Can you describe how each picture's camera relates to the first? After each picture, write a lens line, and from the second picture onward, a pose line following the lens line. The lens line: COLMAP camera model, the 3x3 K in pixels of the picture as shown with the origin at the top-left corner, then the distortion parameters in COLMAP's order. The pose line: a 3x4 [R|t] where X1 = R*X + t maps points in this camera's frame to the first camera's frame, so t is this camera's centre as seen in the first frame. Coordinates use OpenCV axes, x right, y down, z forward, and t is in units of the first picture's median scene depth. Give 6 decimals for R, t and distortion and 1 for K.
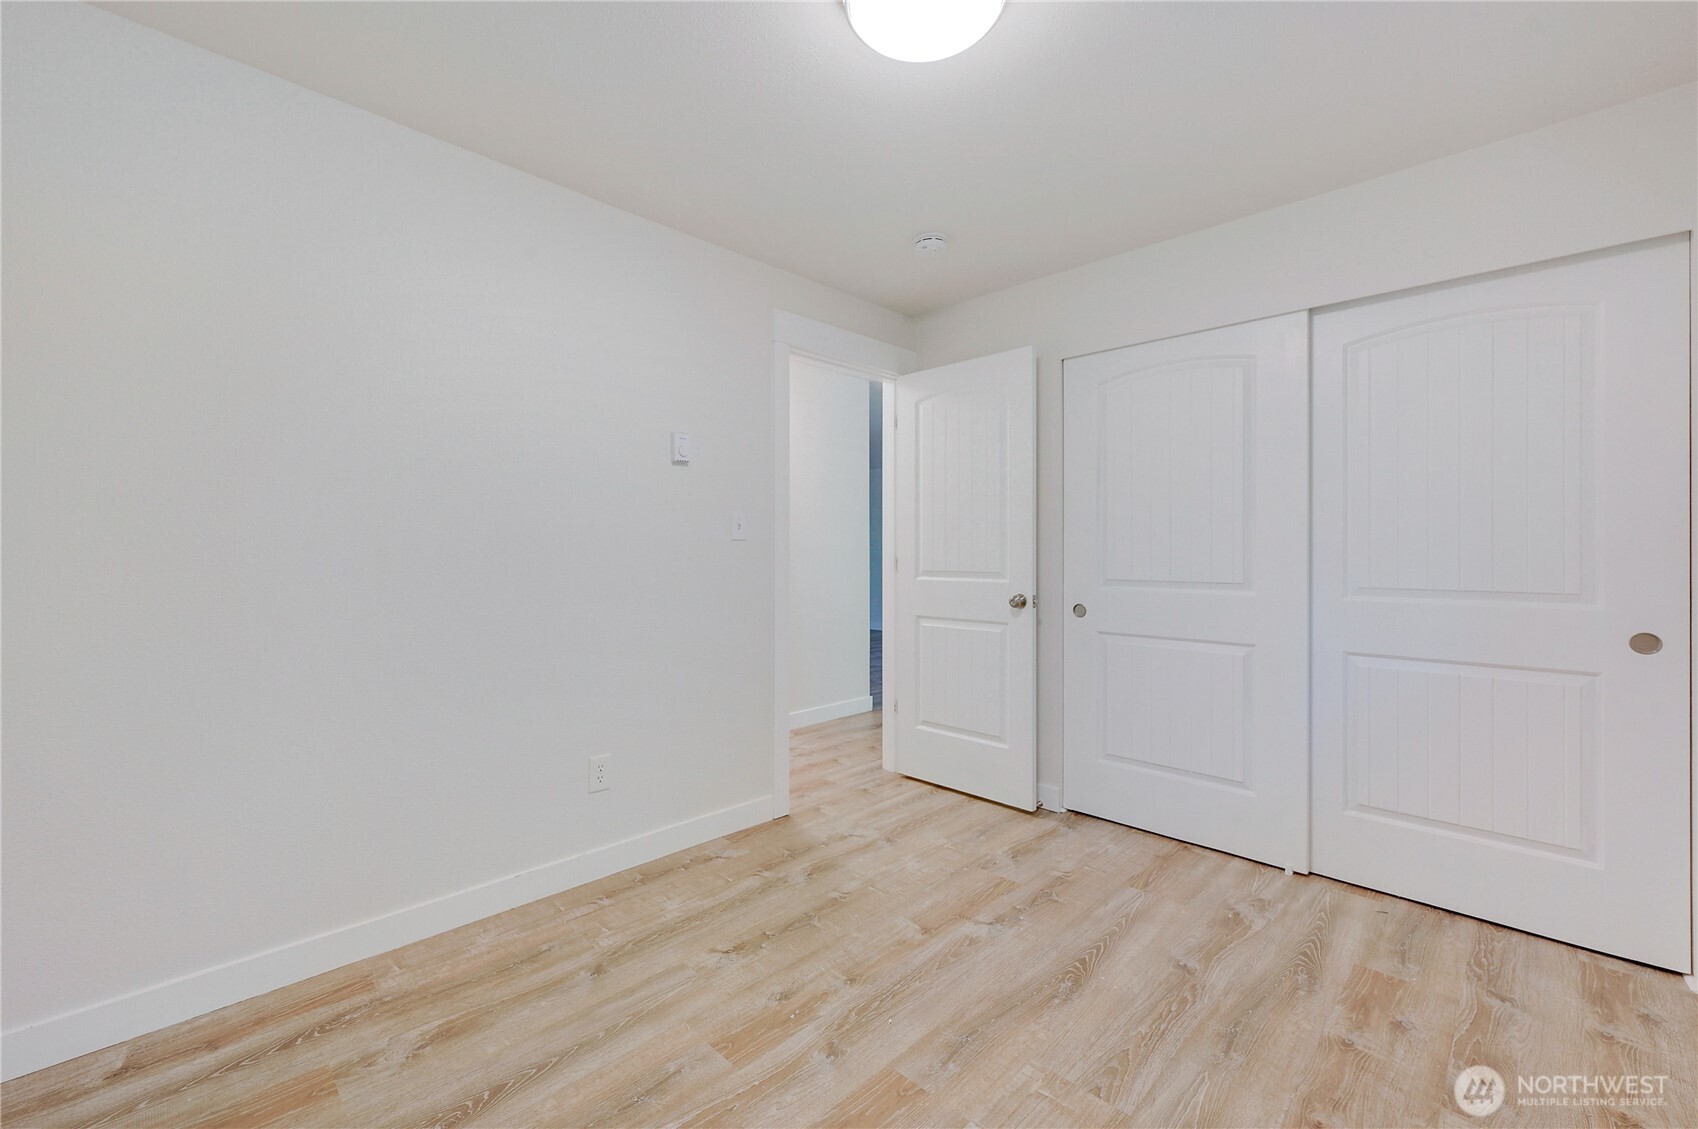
lens RADIAL K [[699.8, 0, 857.3], [0, 699.8, 564.8], [0, 0, 1]] dist [0.000033, -0.000076]
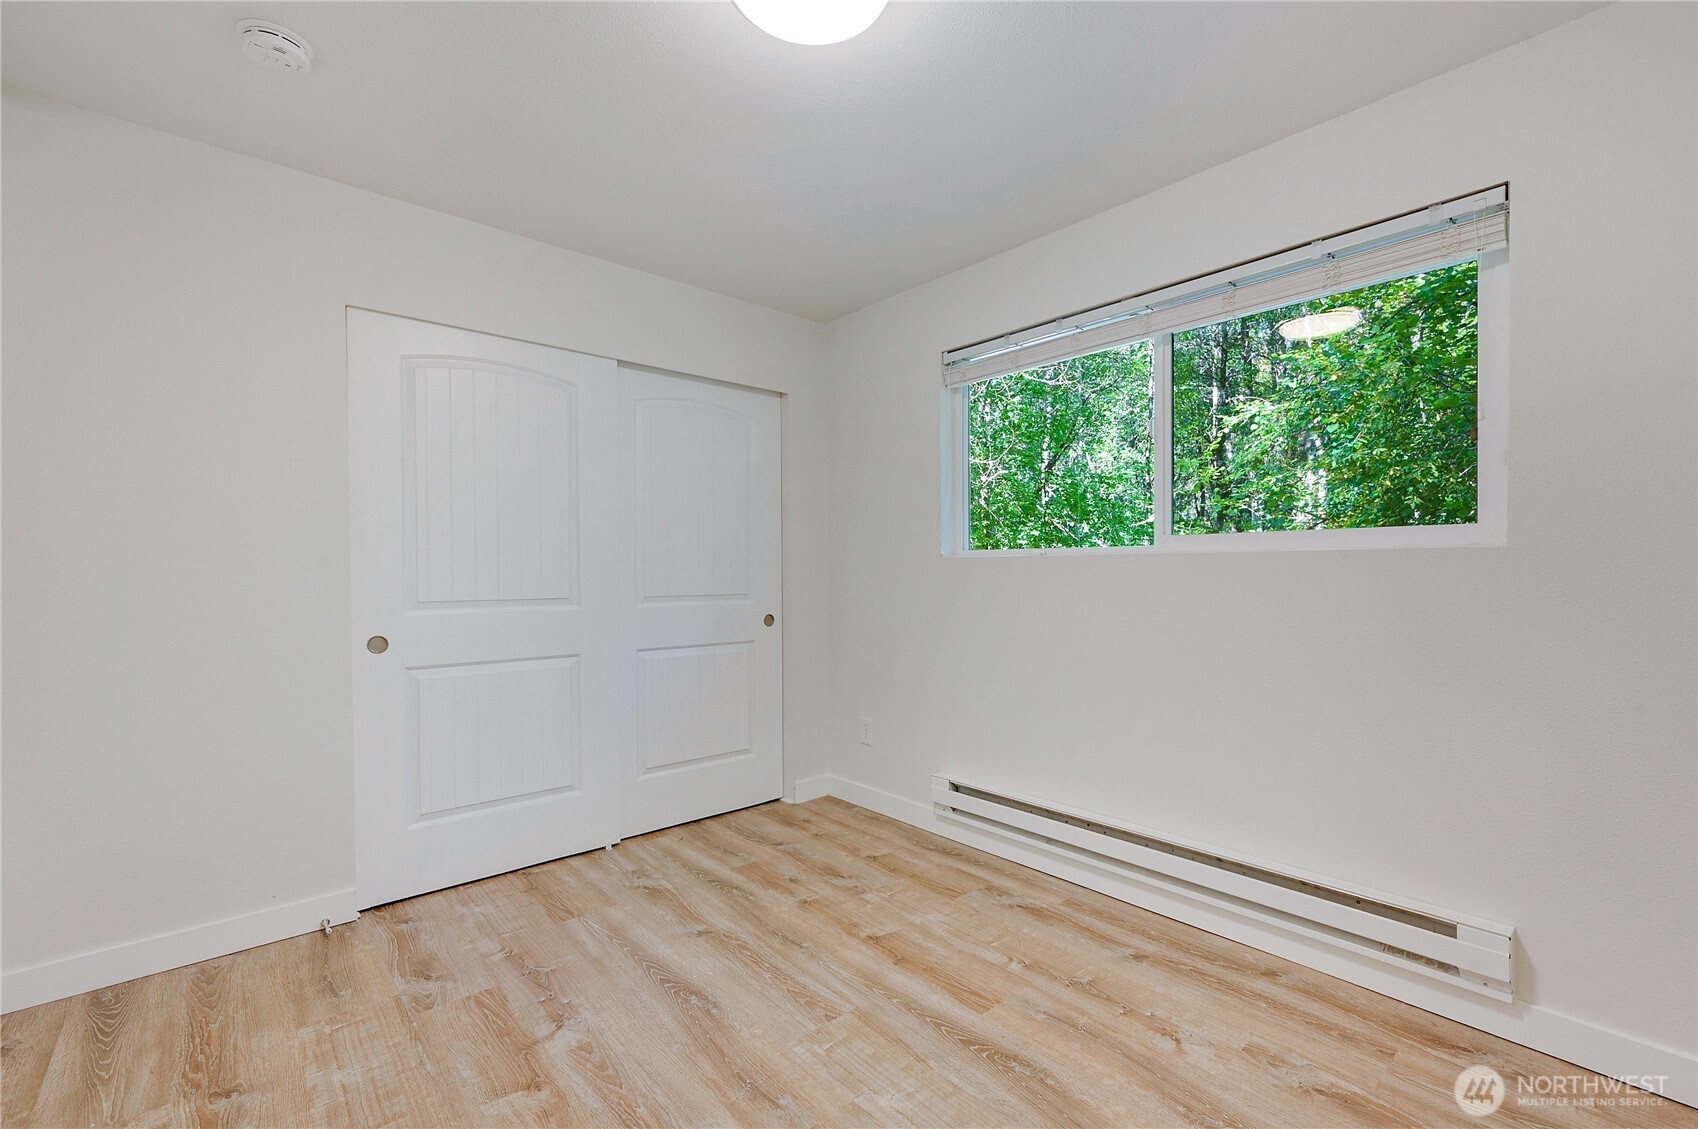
lens RADIAL K [[720.6, 0, 844.5], [0, 720.6, 587.1], [0, 0, 1]] dist [0.000200, -0.000170]
pose [[0.082259, -0.026207, 0.996266, -0.594839], [0.017960, 0.999531, 0.024810, -0.010446], [-0.996449, 0.015853, 0.082691, 0.590216]]
